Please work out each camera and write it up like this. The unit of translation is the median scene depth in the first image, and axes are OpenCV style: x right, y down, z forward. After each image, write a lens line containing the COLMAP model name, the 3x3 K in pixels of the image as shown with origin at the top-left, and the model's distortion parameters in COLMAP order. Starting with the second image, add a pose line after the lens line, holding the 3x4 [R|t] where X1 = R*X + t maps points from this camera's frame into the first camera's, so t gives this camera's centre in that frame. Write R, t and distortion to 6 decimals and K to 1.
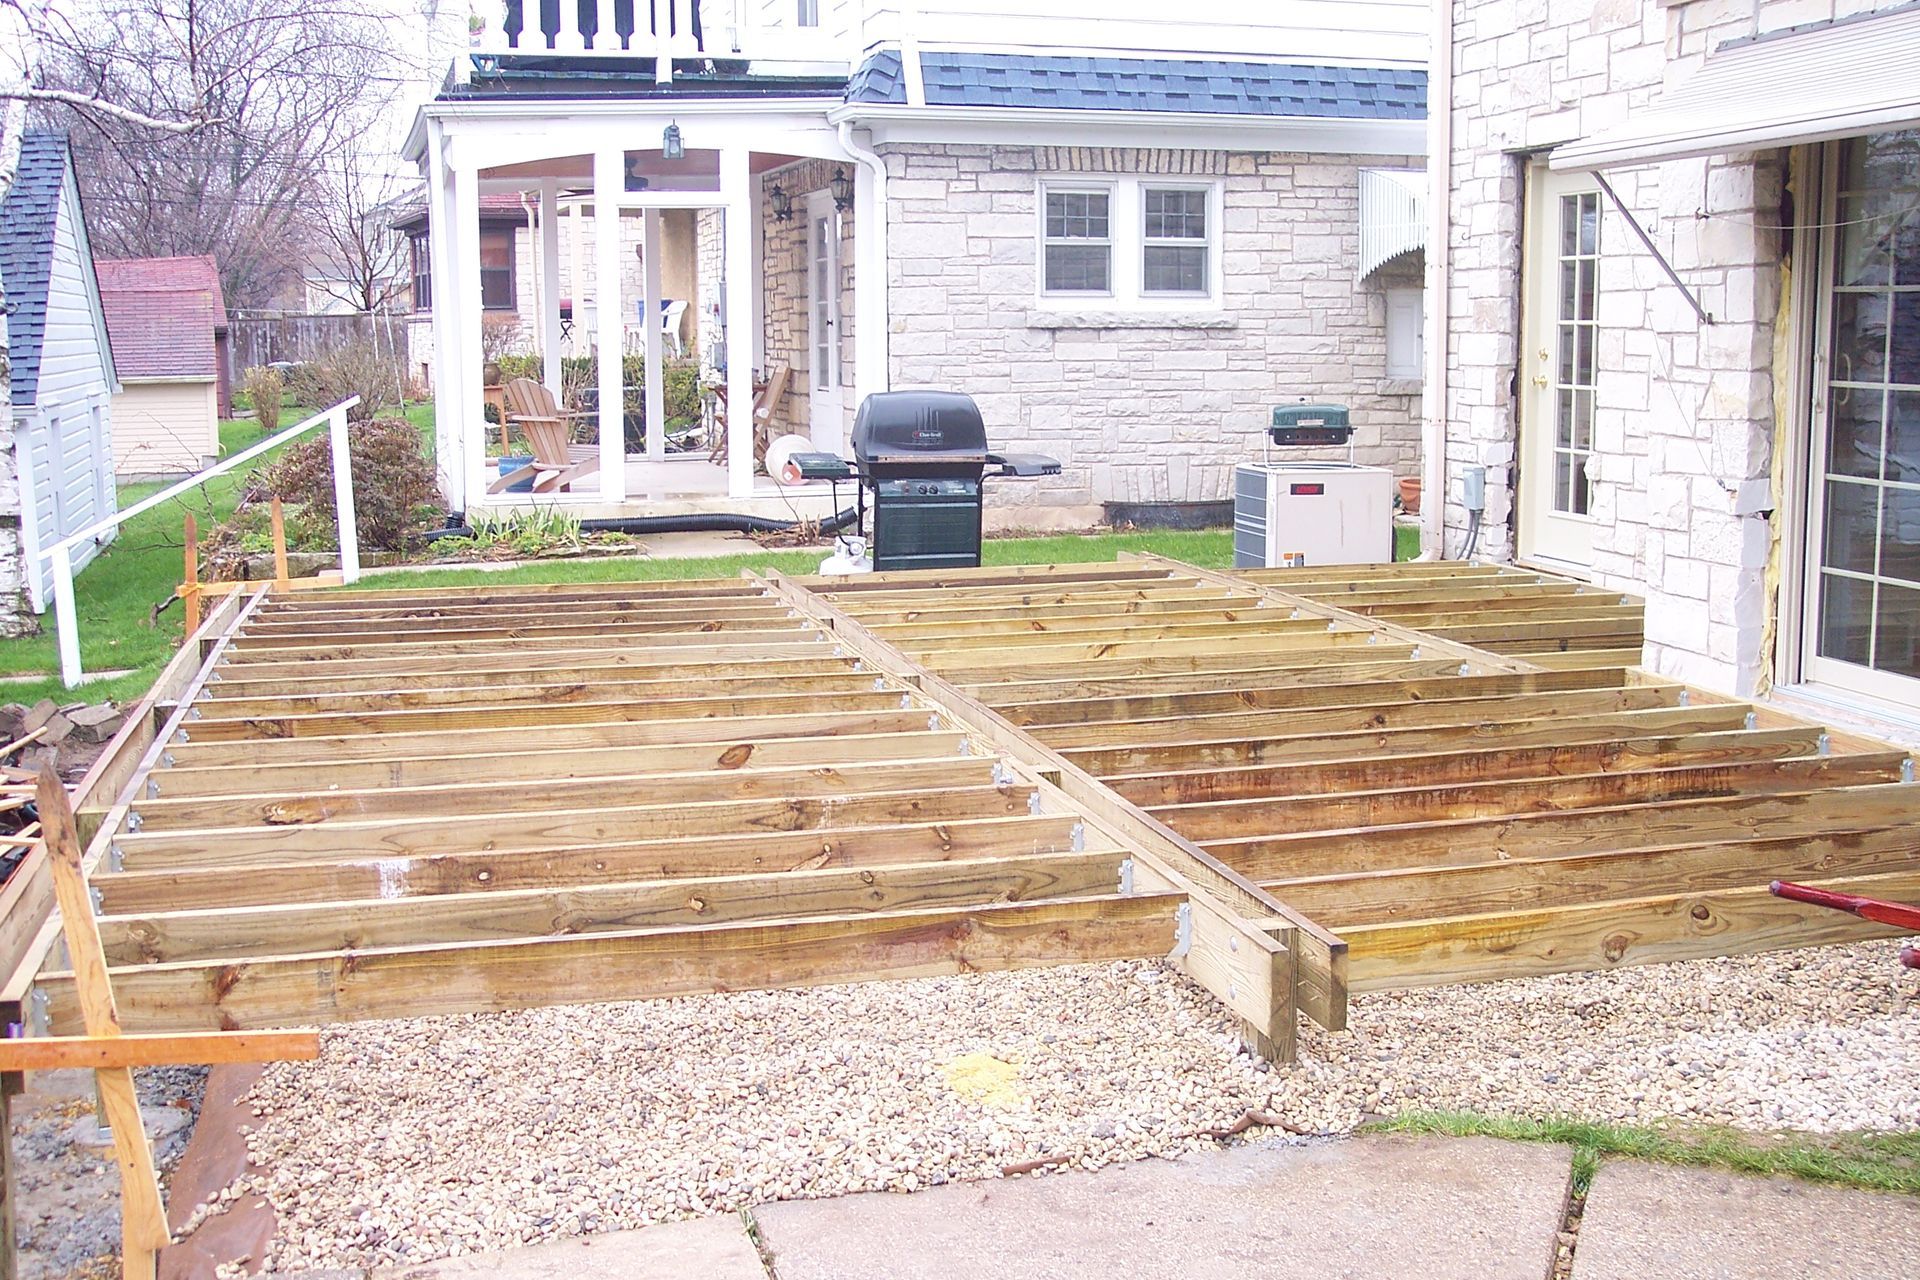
lens RADIAL K [[2230.0, 0, 977.8], [0, 2230.0, 632.0], [0, 0, 1]] dist [-0.099100, 0.000000]
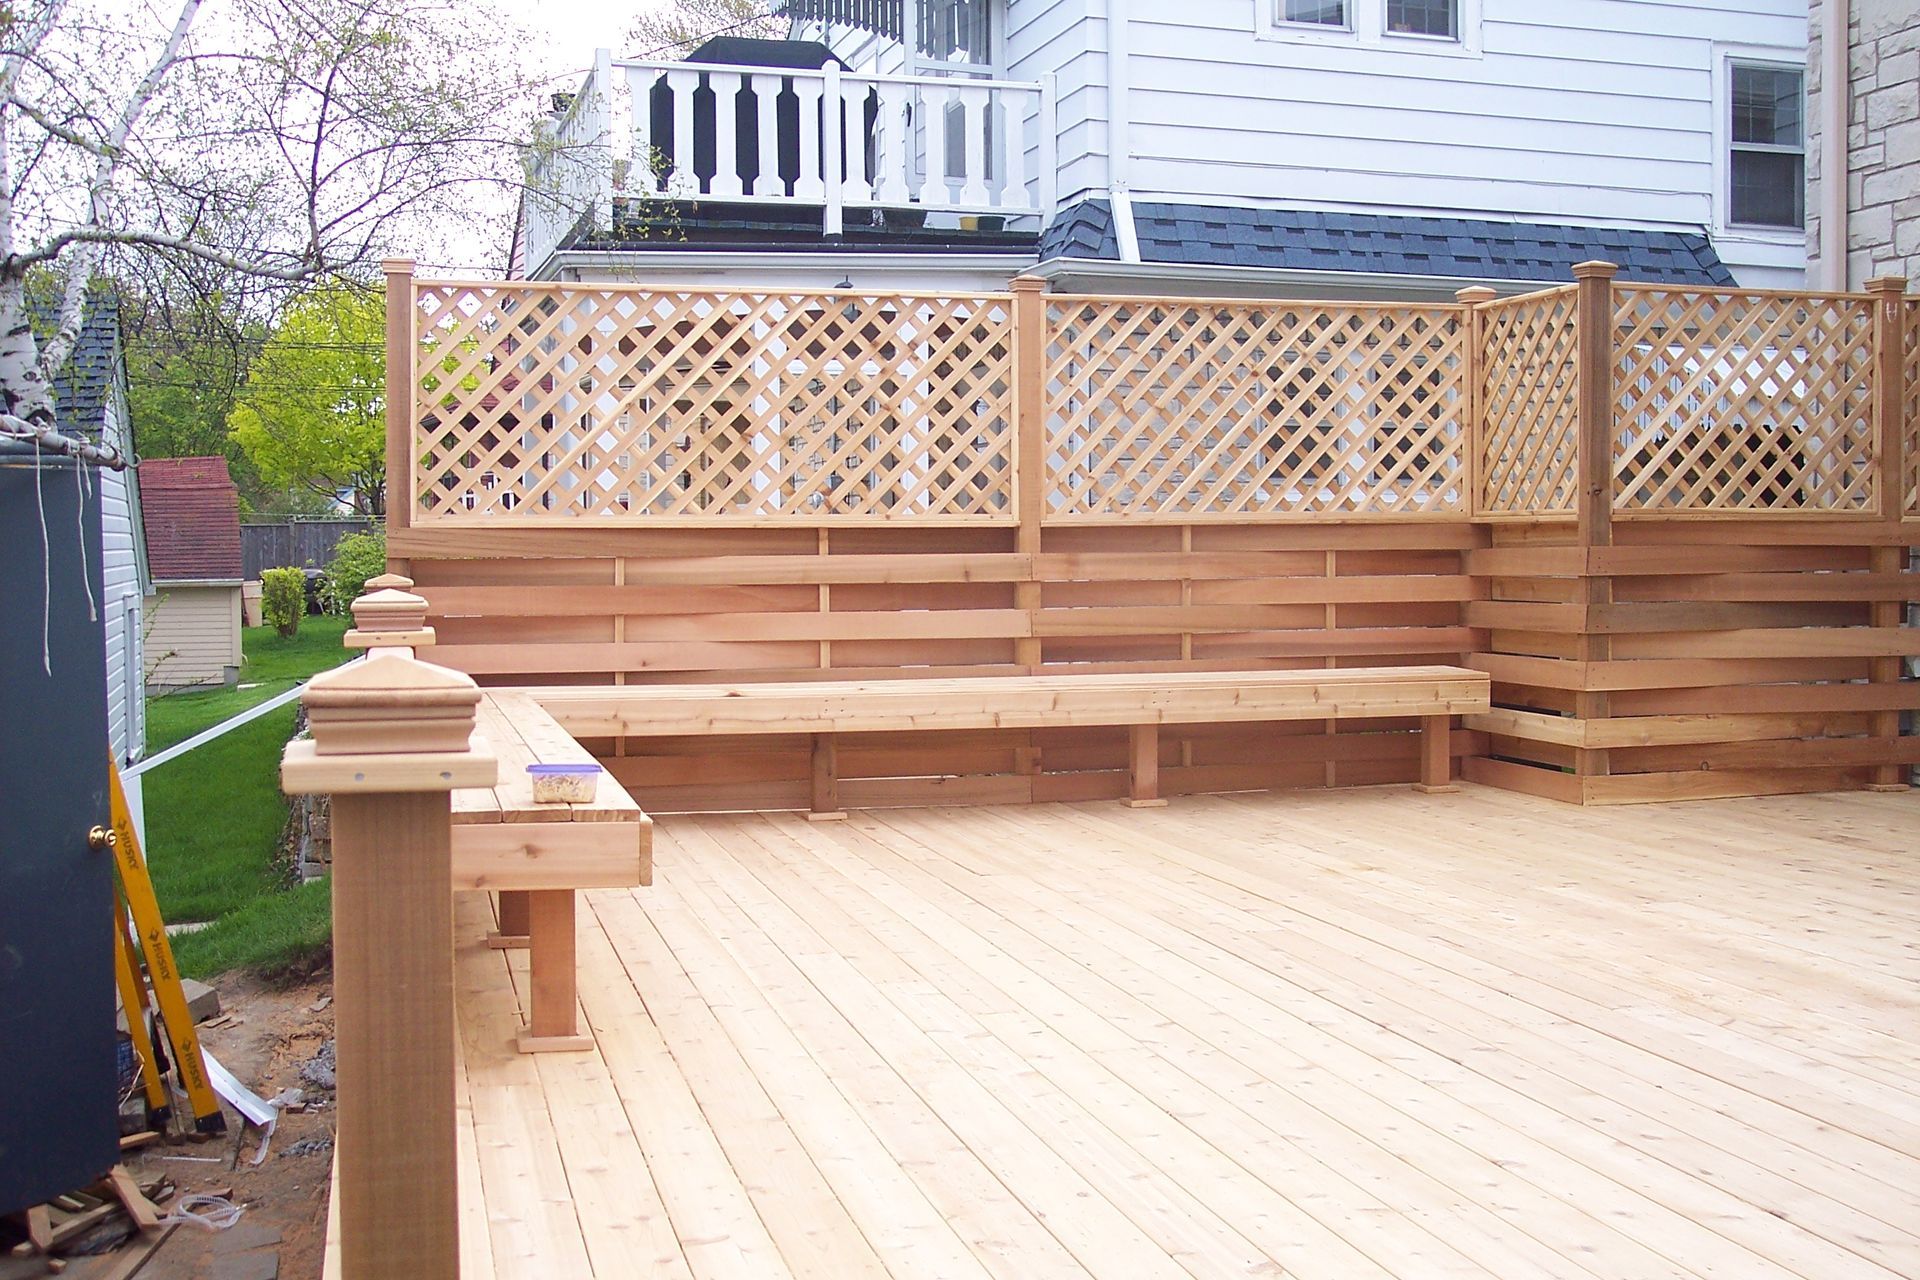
lens RADIAL K [[2230.0, 0, 989.6], [0, 2230.0, 637.6], [0, 0, 1]] dist [-0.099100, 0.000000]
pose [[0.999828, 0.001120, 0.018533, -0.098568], [0.000637, 0.995523, -0.094514, -0.010312], [-0.018556, 0.094510, 0.995351, 0.154154]]
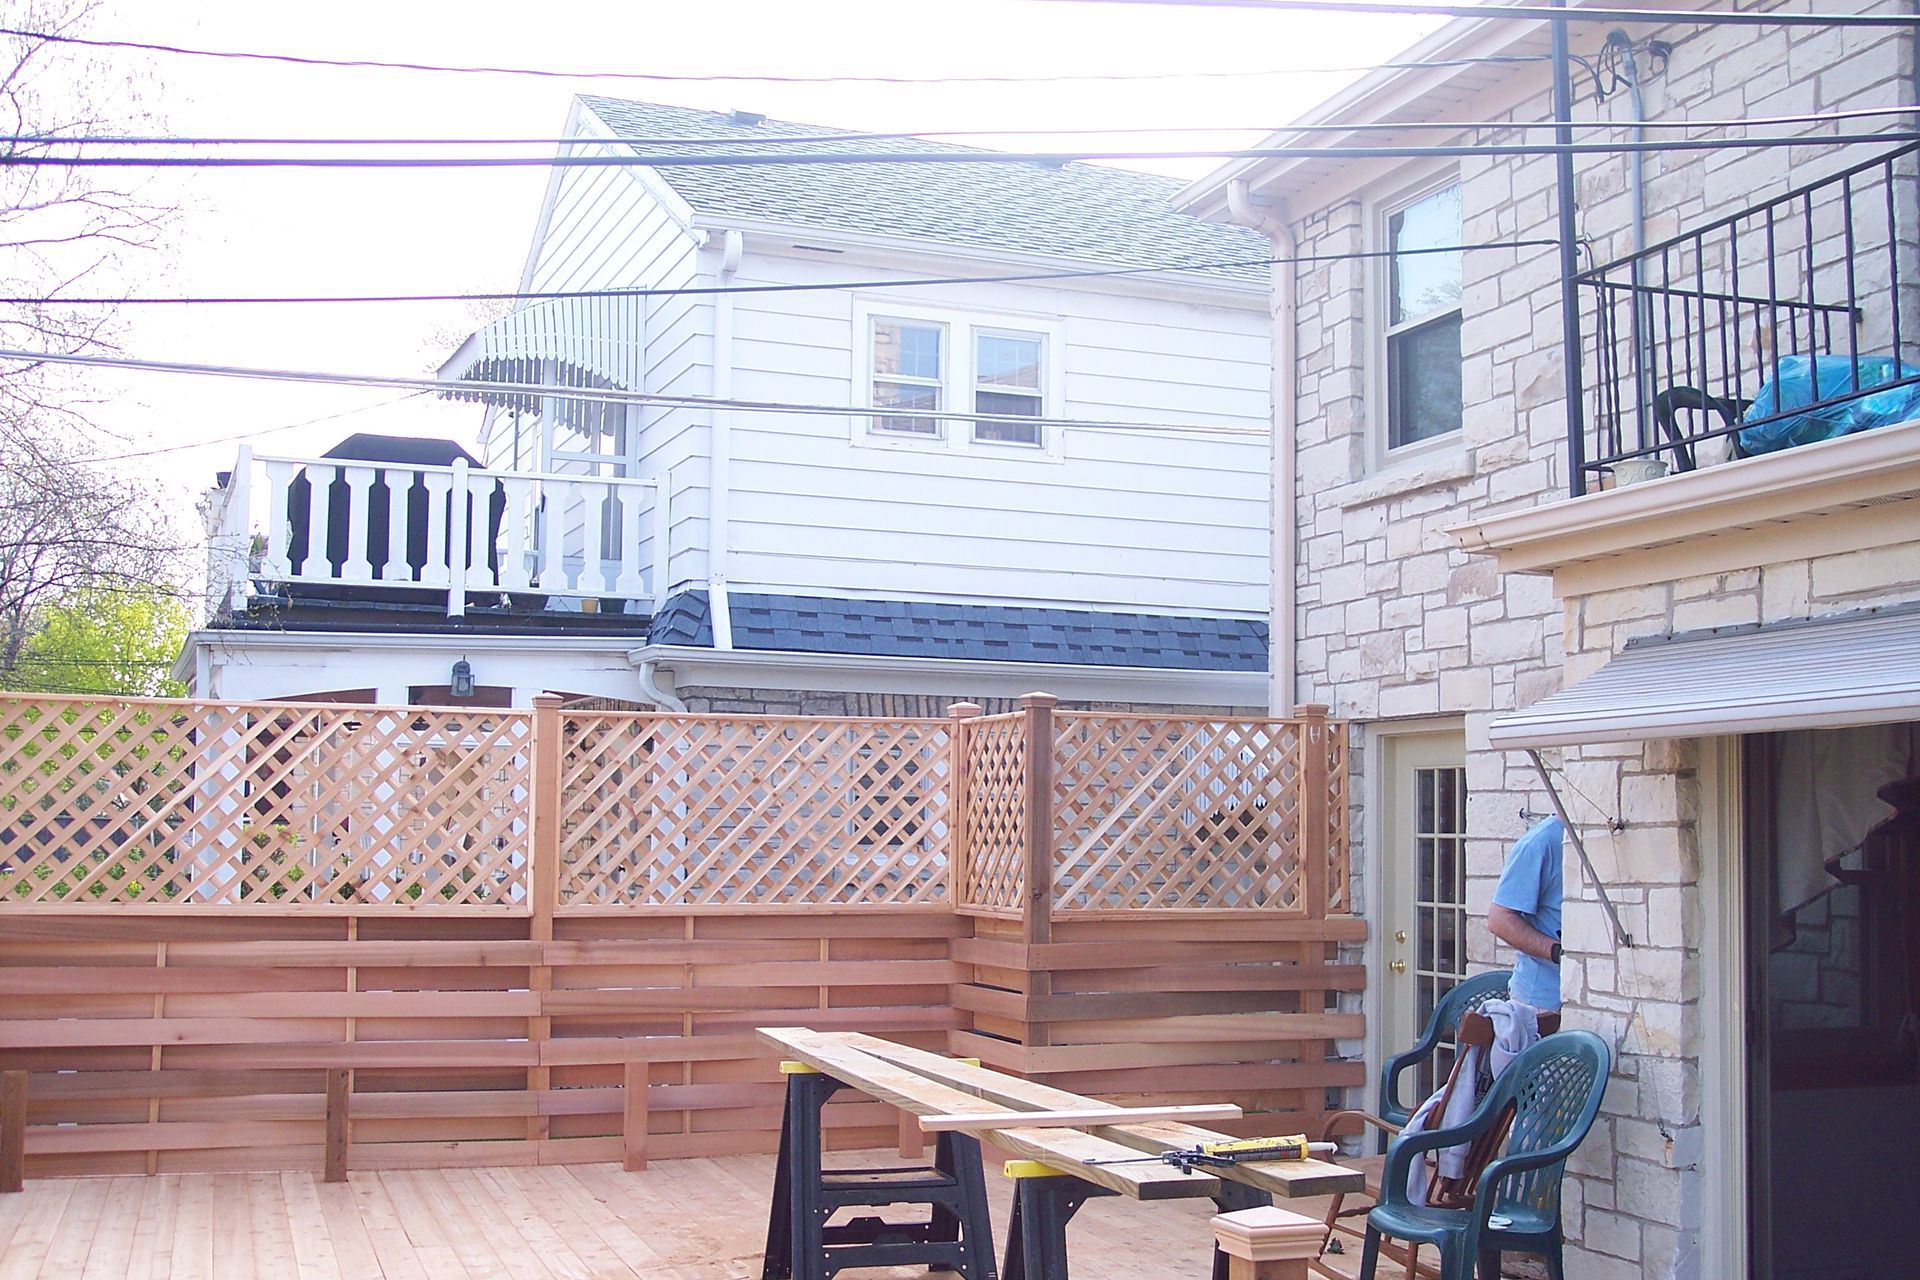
lens RADIAL K [[2230.0, 0, 982.9], [0, 2230.0, 625.3], [0, 0, 1]] dist [-0.099100, 0.000000]
pose [[0.995124, 0.025438, 0.095292, -0.008417], [-0.003104, 0.973766, -0.227530, -0.030849], [-0.098580, 0.226125, 0.969097, 0.063784]]
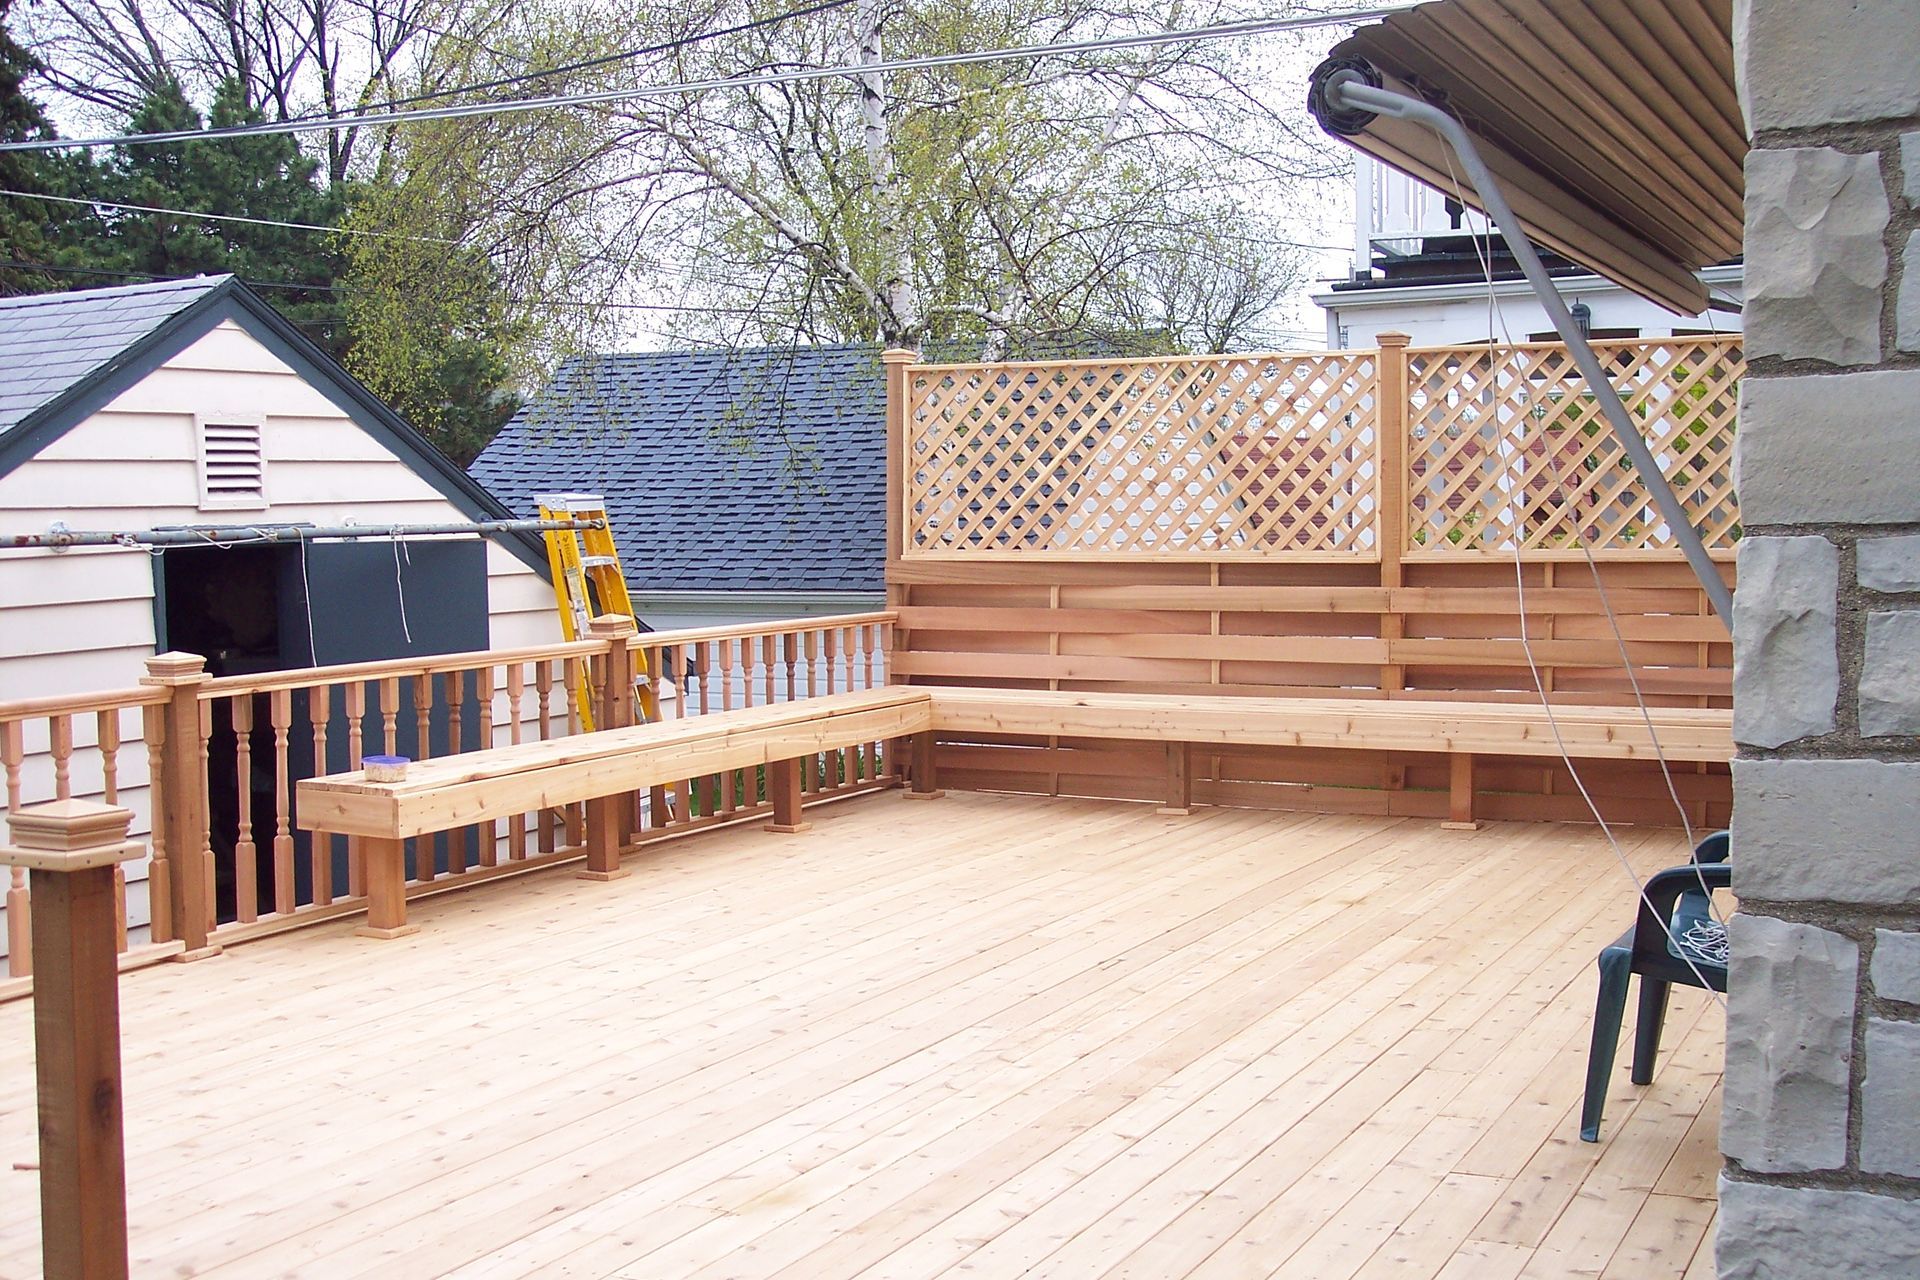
lens RADIAL K [[2230.0, 0, 968.9], [0, 2230.0, 629.7], [0, 0, 1]] dist [-0.099100, 0.000000]
pose [[0.763578, 0.036154, -0.644703, 0.256521], [-0.083464, 0.995582, -0.043023, -0.039551], [0.640299, 0.086661, 0.763222, 0.174802]]
